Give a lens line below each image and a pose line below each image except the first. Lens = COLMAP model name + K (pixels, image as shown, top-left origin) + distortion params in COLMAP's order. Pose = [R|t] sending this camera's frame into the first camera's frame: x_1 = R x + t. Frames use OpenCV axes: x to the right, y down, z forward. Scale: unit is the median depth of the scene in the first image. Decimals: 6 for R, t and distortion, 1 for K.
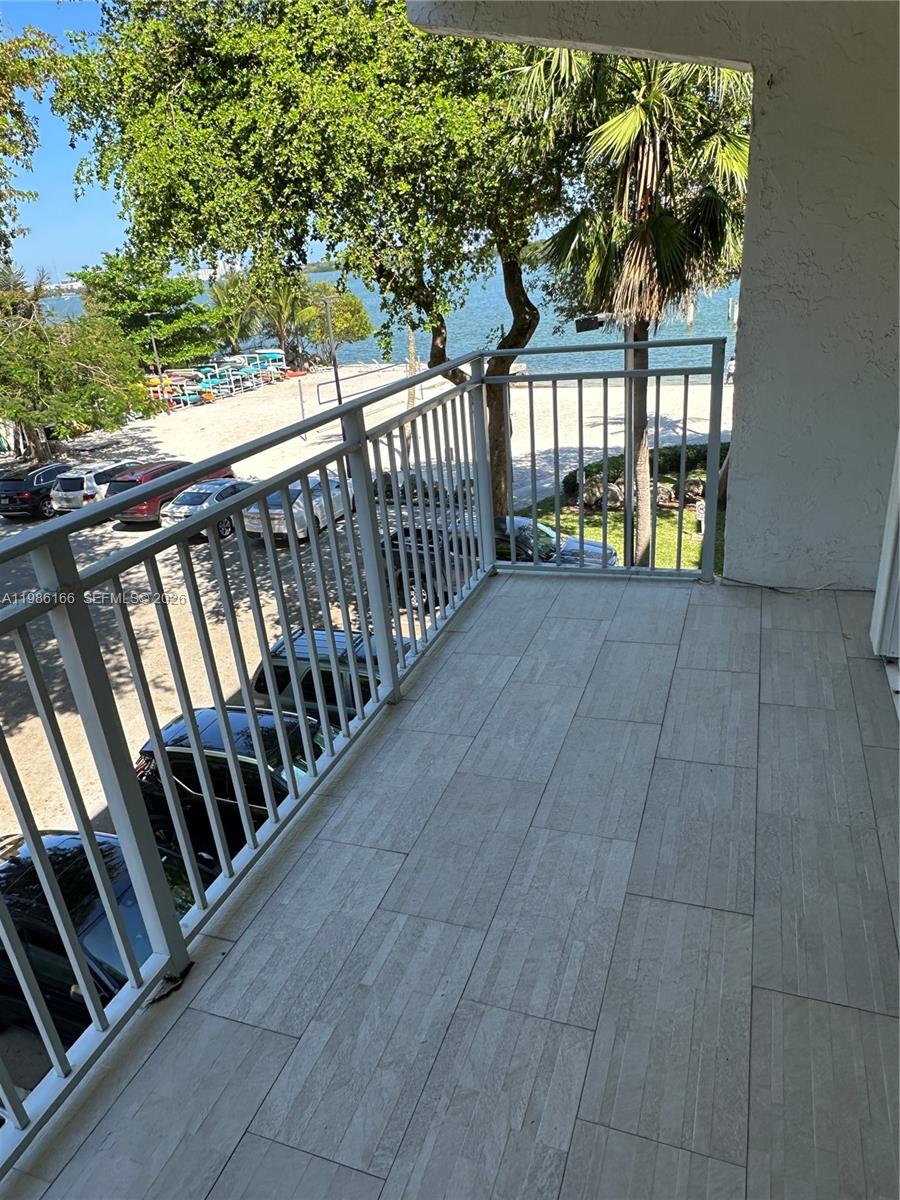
lens RADIAL K [[789.6, 0, 442.4], [0, 789.6, 603.9], [0, 0, 1]] dist [0.003004, -0.003606]
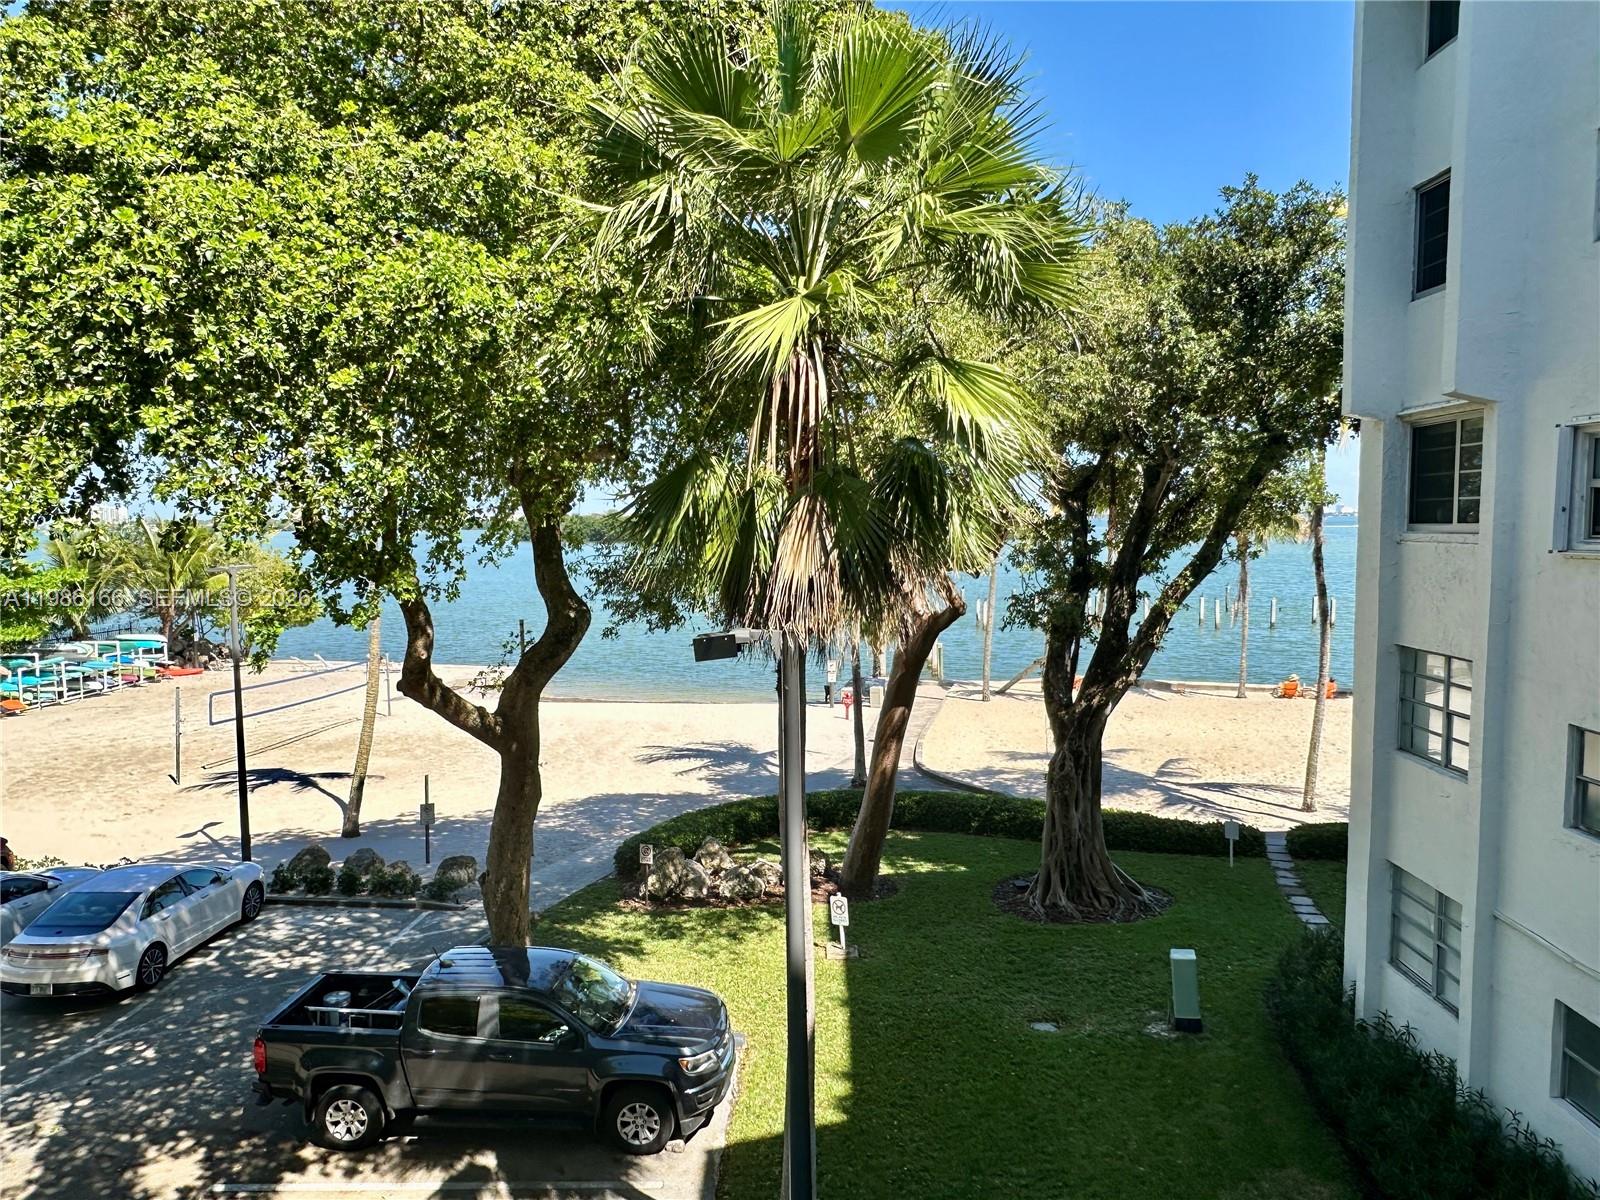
lens RADIAL K [[1052.8, 0, 802.3], [0, 1052.8, 612.3], [0, 0, 1]] dist [0.003004, -0.003606]
pose [[0.941215, 0.048139, 0.334360, 0.000309], [0.067570, 0.942962, -0.325969, -0.053841], [-0.330981, 0.329400, 0.884278, 0.133065]]
